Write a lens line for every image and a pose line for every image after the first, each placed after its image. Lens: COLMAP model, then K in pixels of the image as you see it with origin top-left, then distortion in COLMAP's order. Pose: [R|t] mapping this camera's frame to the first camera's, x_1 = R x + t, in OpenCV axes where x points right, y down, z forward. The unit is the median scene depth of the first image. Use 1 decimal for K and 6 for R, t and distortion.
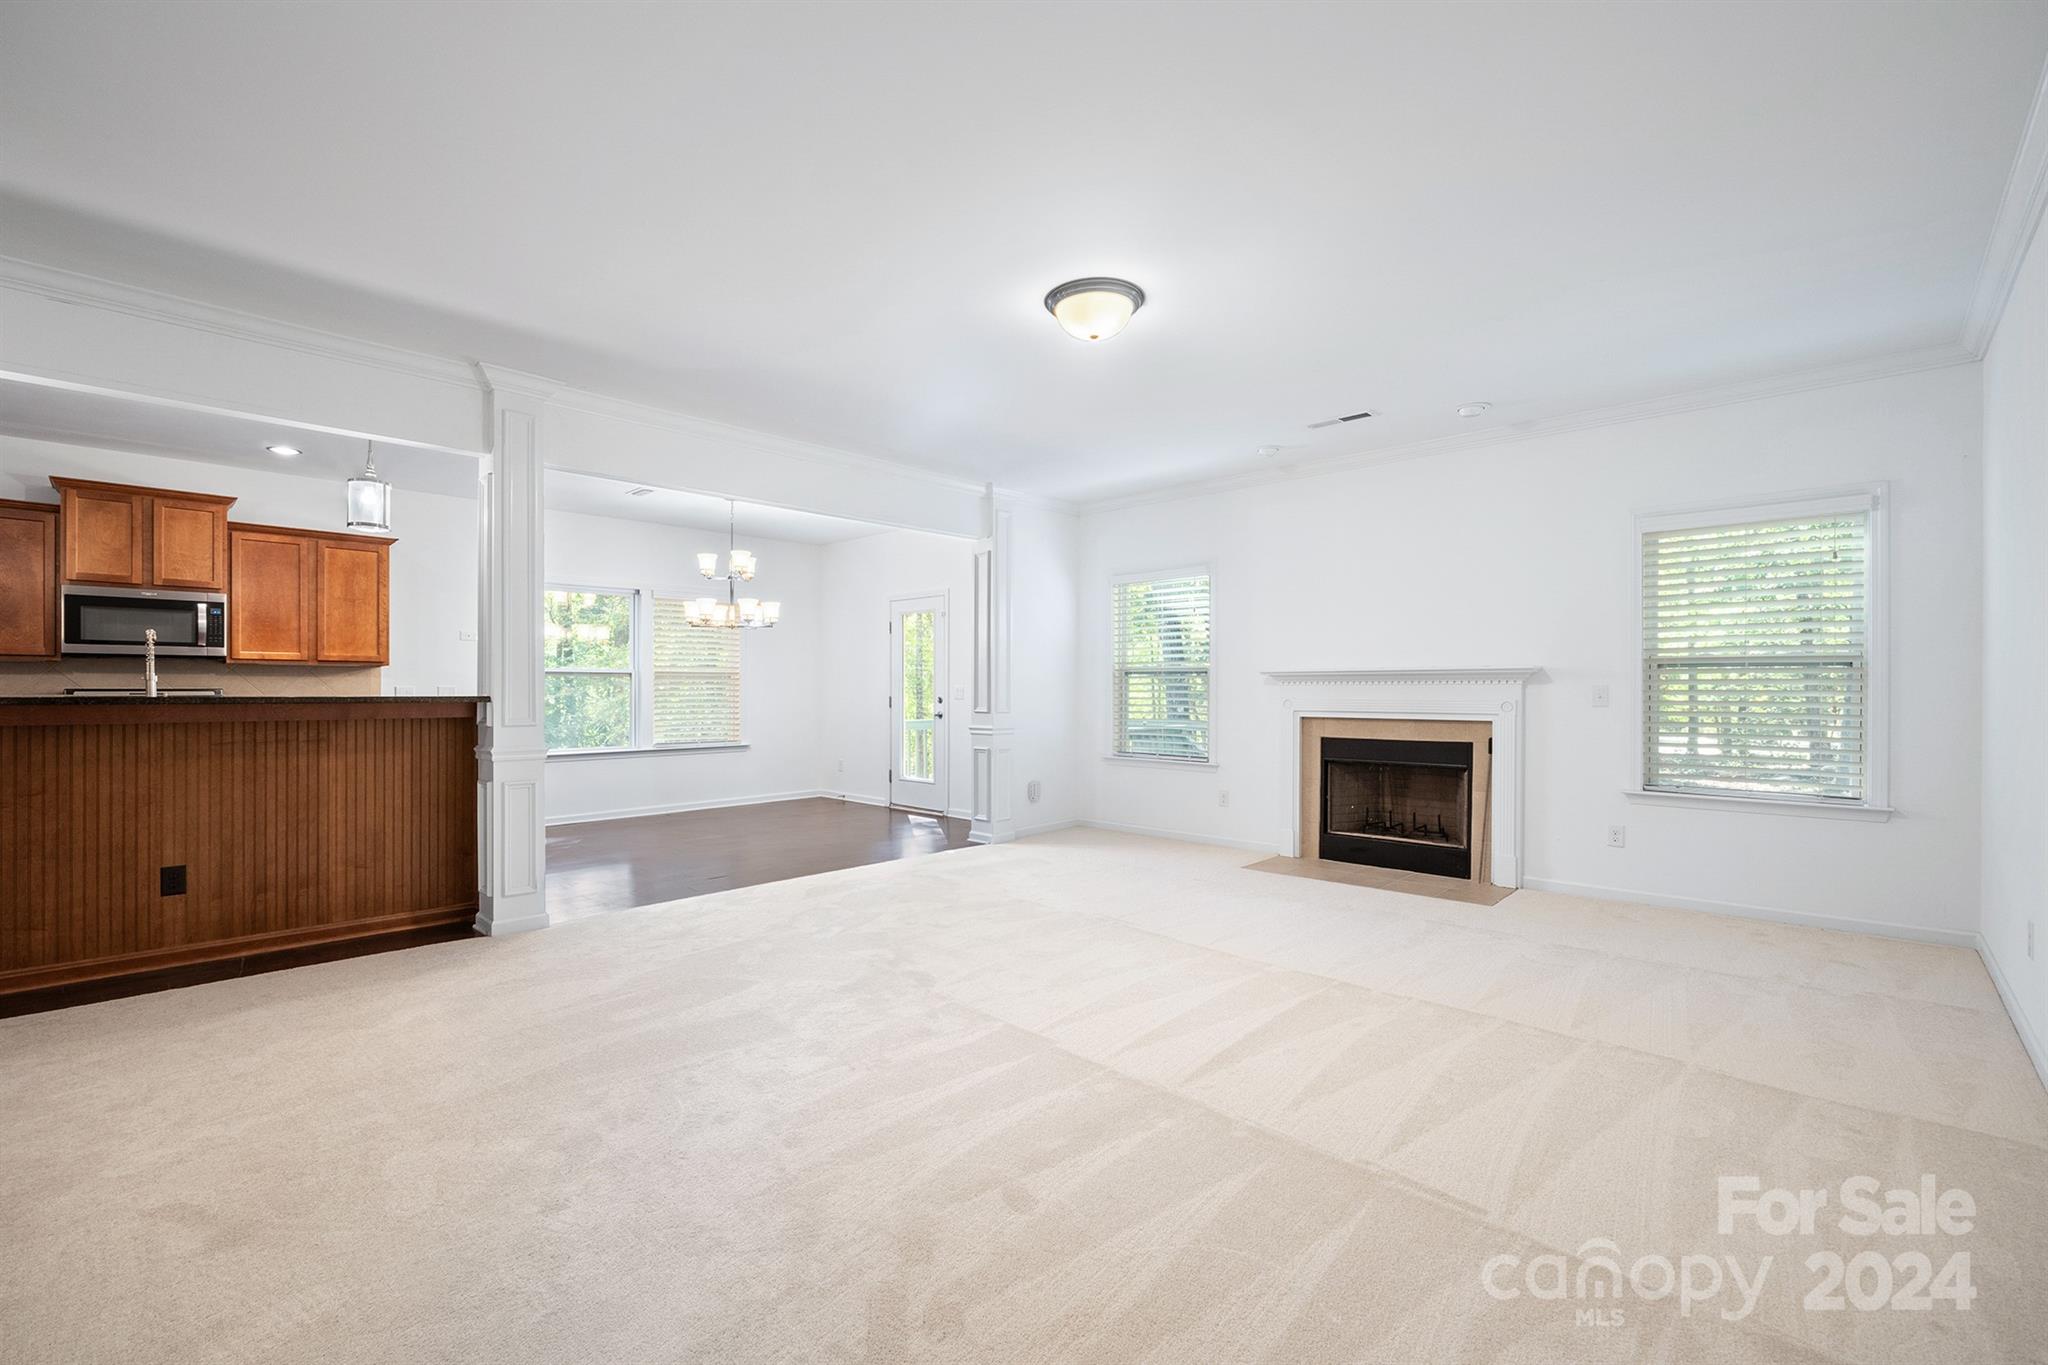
lens RADIAL K [[861.3, 0, 1004.8], [0, 861.3, 695.6], [0, 0, 1]] dist [-0.006431, -0.000186]
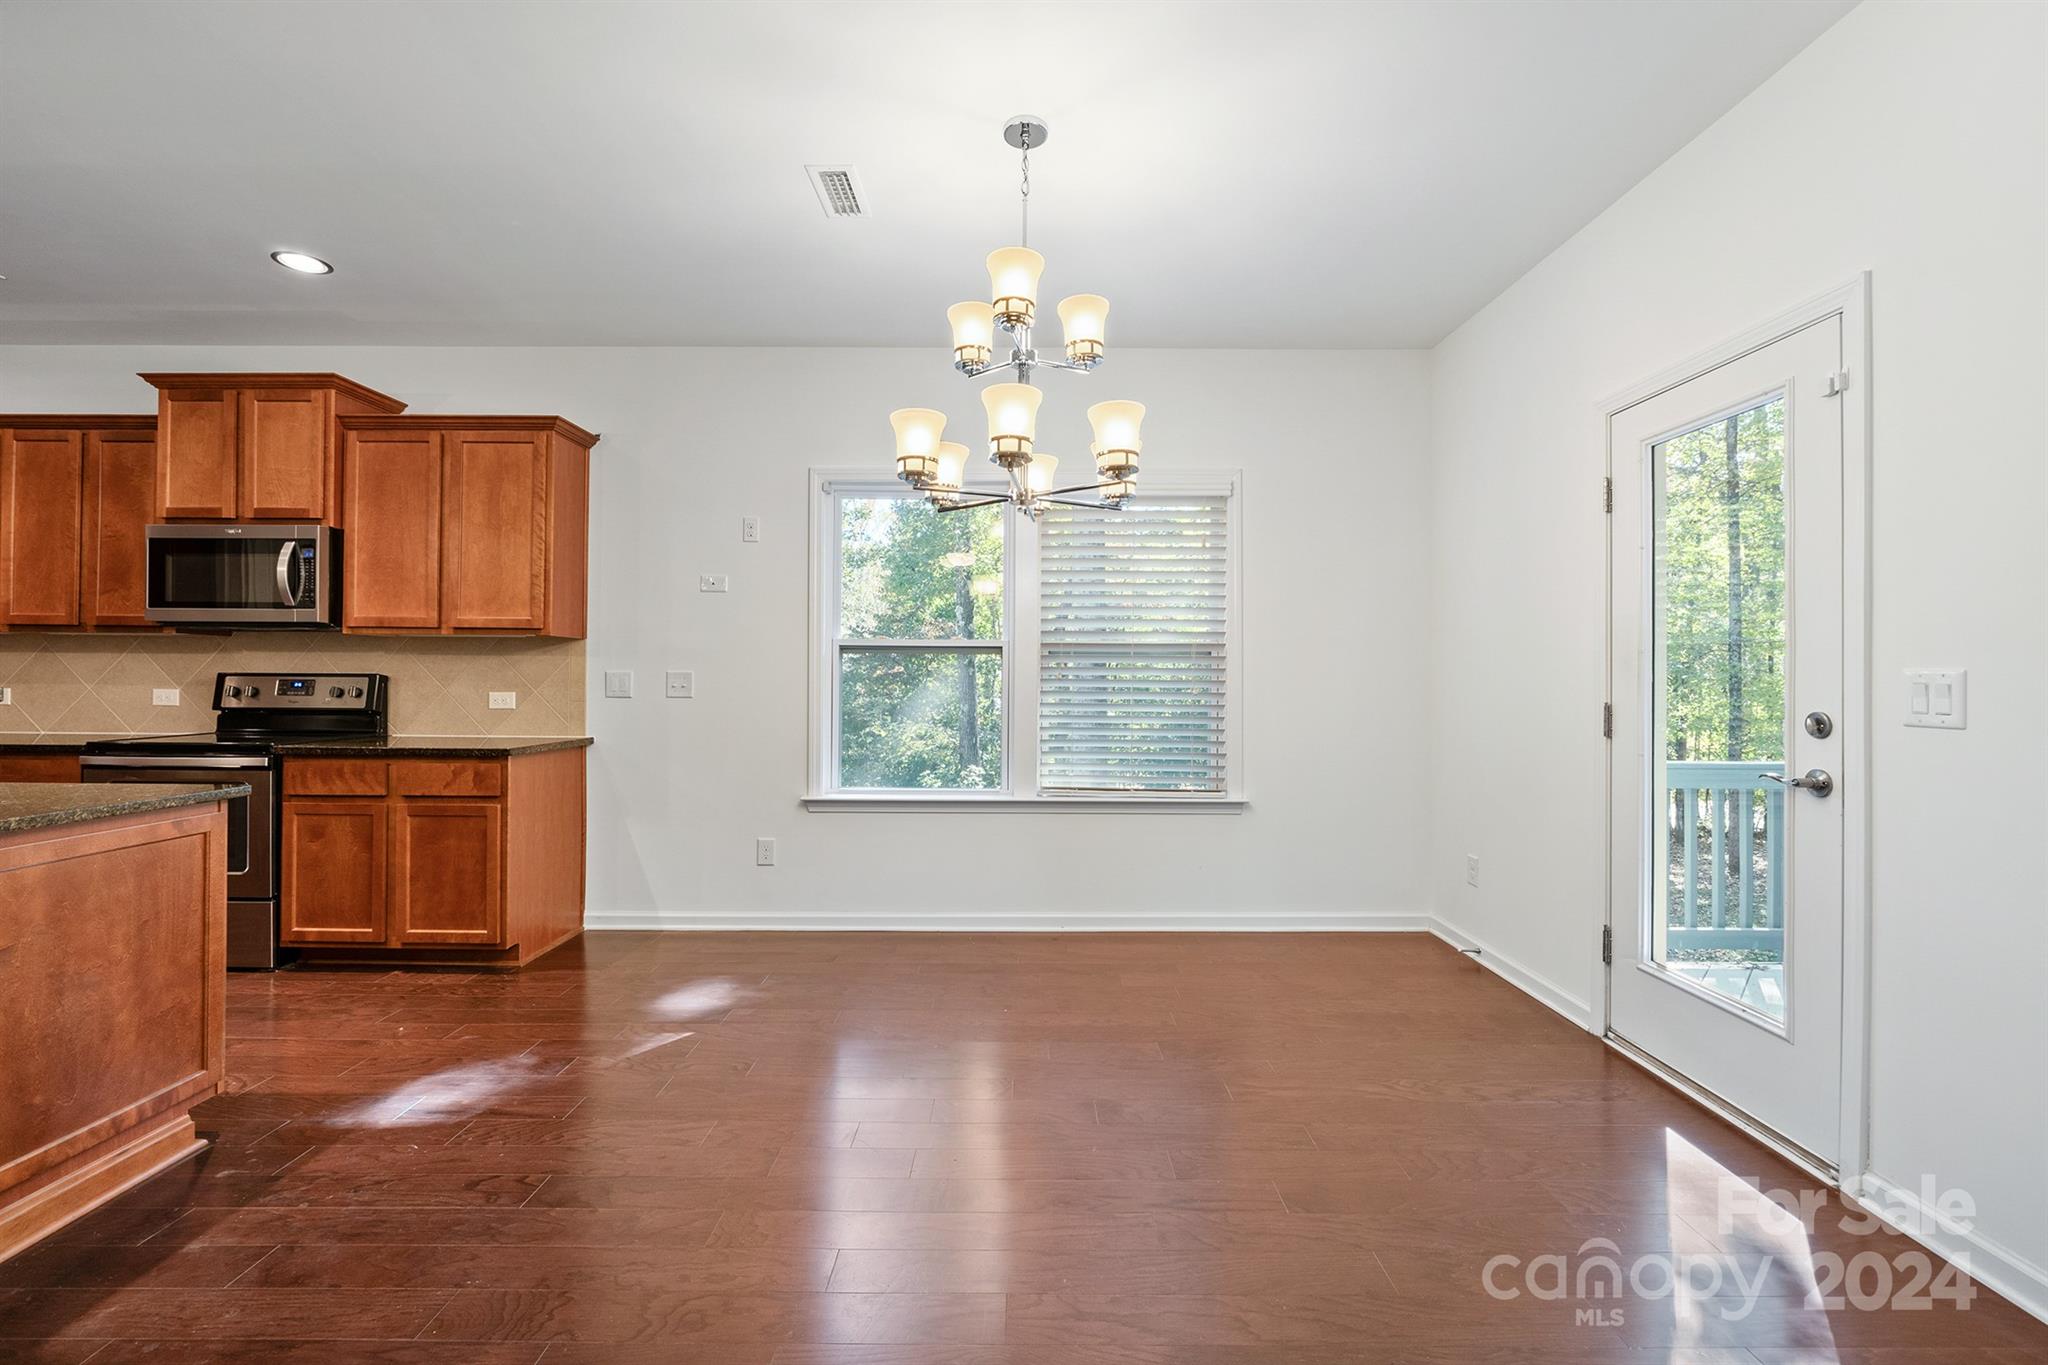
lens RADIAL K [[861.3, 0, 1020.6], [0, 861.3, 673.1], [0, 0, 1]] dist [-0.006431, -0.000186]
pose [[0.700127, -0.000439, -0.714018, -0.087270], [-0.011579, 0.999861, -0.011969, -0.006874], [0.713924, 0.016647, 0.700025, 0.951584]]
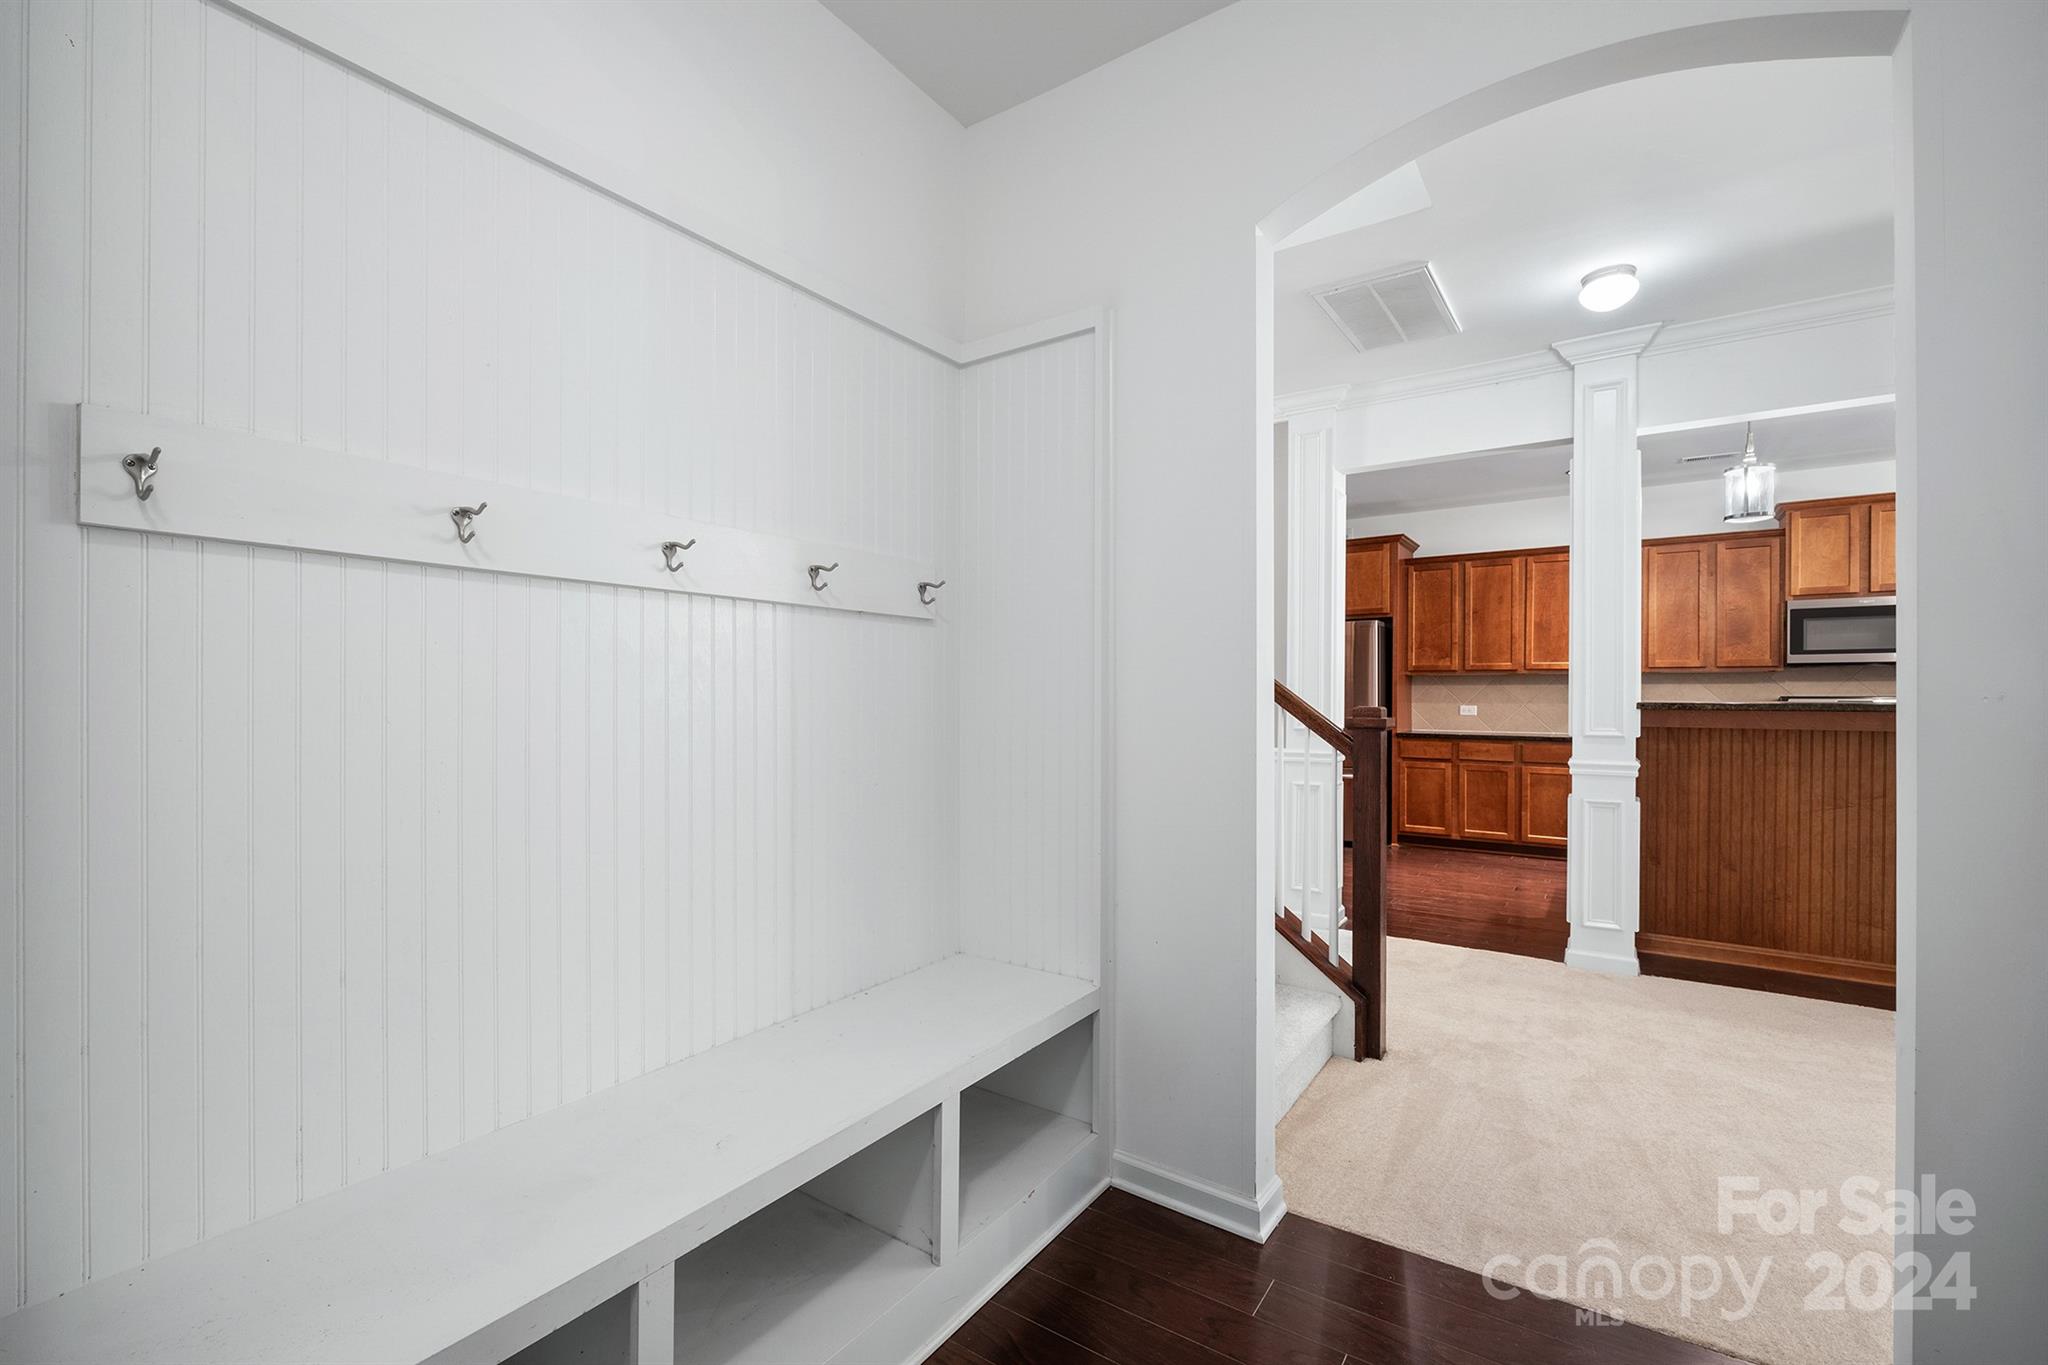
lens RADIAL K [[861.3, 0, 1011.1], [0, 861.3, 688.7], [0, 0, 1]] dist [-0.006431, -0.000186]
pose [[0.177712, -0.011271, -0.984018, -0.194841], [-0.005906, 0.999904, -0.012520, 0.001314], [0.984065, 0.008037, 0.177629, -0.153091]]
